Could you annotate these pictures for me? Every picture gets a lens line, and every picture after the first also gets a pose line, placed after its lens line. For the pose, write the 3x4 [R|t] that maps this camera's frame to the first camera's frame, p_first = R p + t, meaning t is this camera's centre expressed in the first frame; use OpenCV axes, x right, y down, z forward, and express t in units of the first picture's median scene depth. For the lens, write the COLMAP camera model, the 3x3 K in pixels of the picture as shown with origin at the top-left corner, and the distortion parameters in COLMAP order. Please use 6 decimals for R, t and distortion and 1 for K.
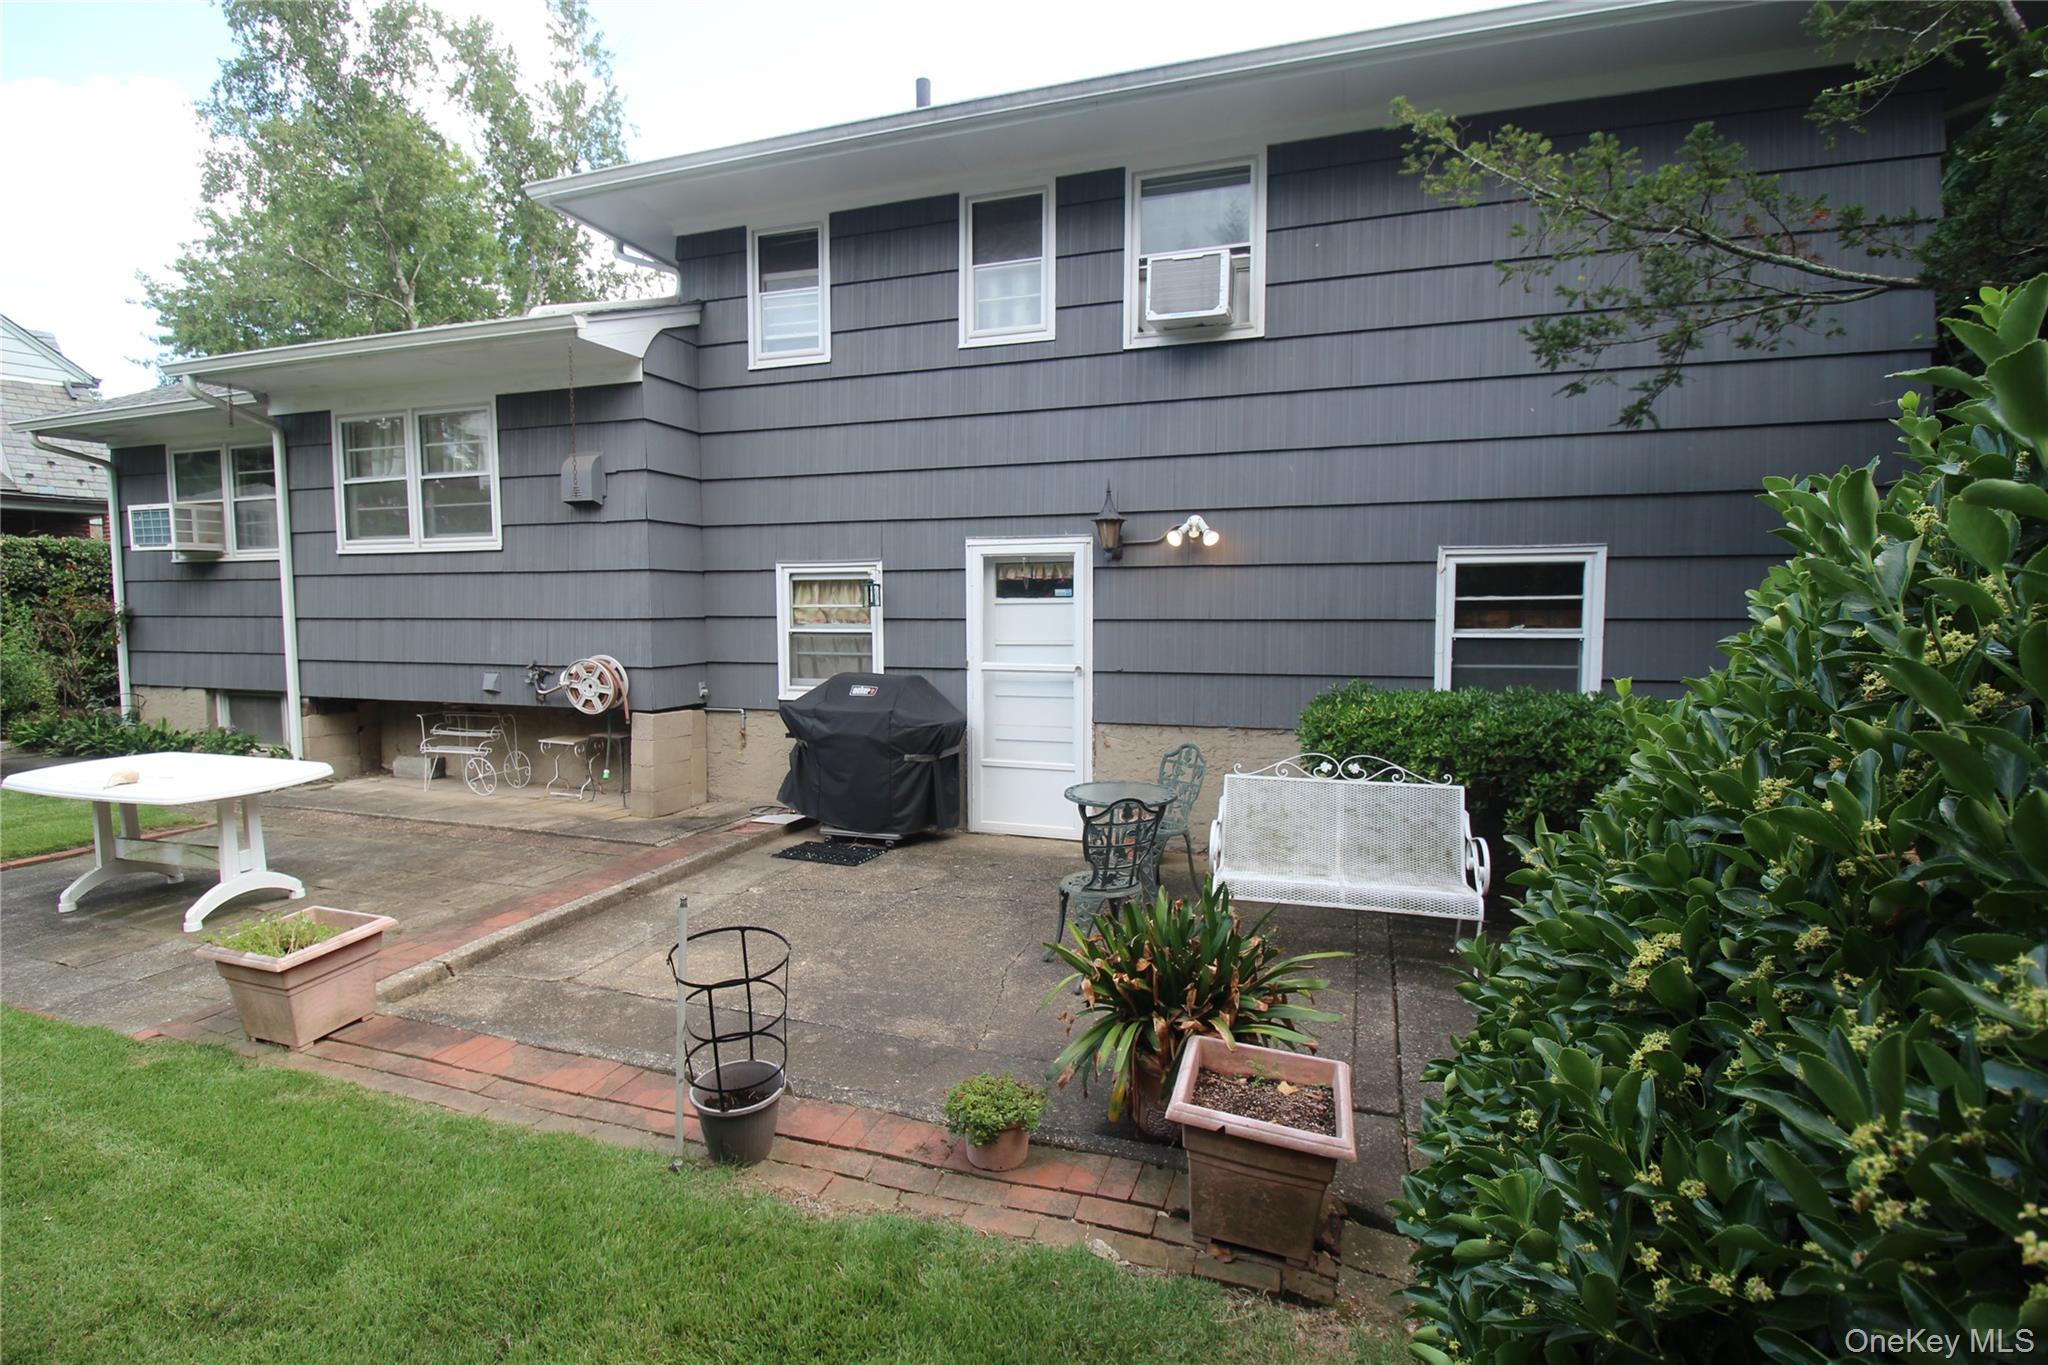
lens RADIAL K [[954.4, 0, 1024.0], [0, 954.4, 682.5], [0, 0, 1]] dist [-0.002163, -0.013013]
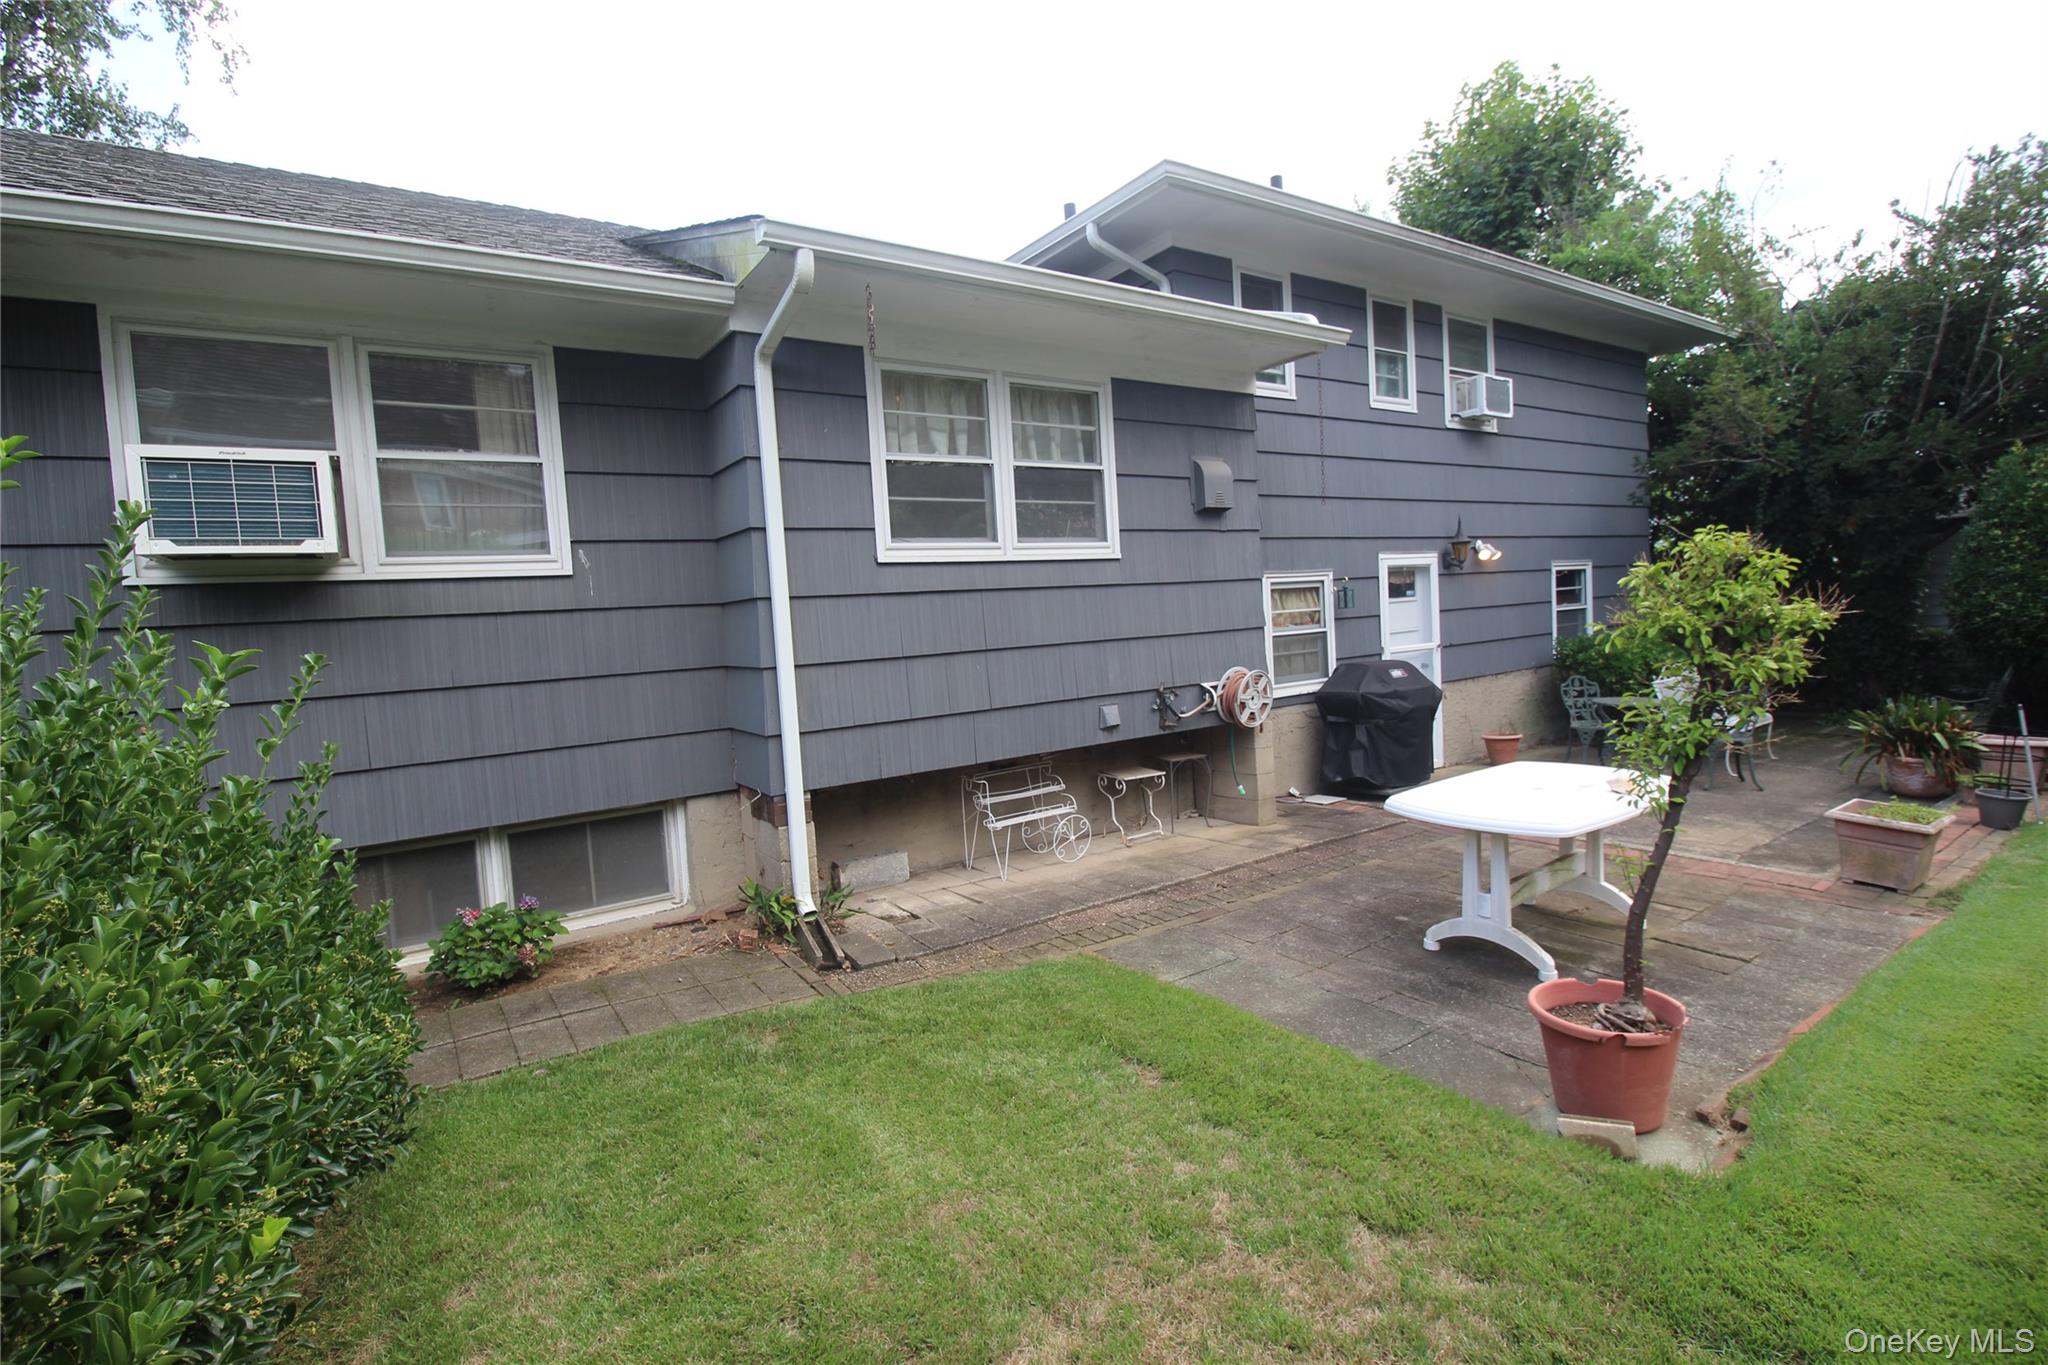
lens RADIAL K [[954.4, 0, 1024.0], [0, 954.4, 682.5], [0, 0, 1]] dist [-0.002163, -0.013013]
pose [[0.605253, -0.091388, 0.790770, -1.293798], [0.119535, 0.992558, 0.023216, -0.059231], [-0.787007, 0.080473, 0.611673, 0.557464]]
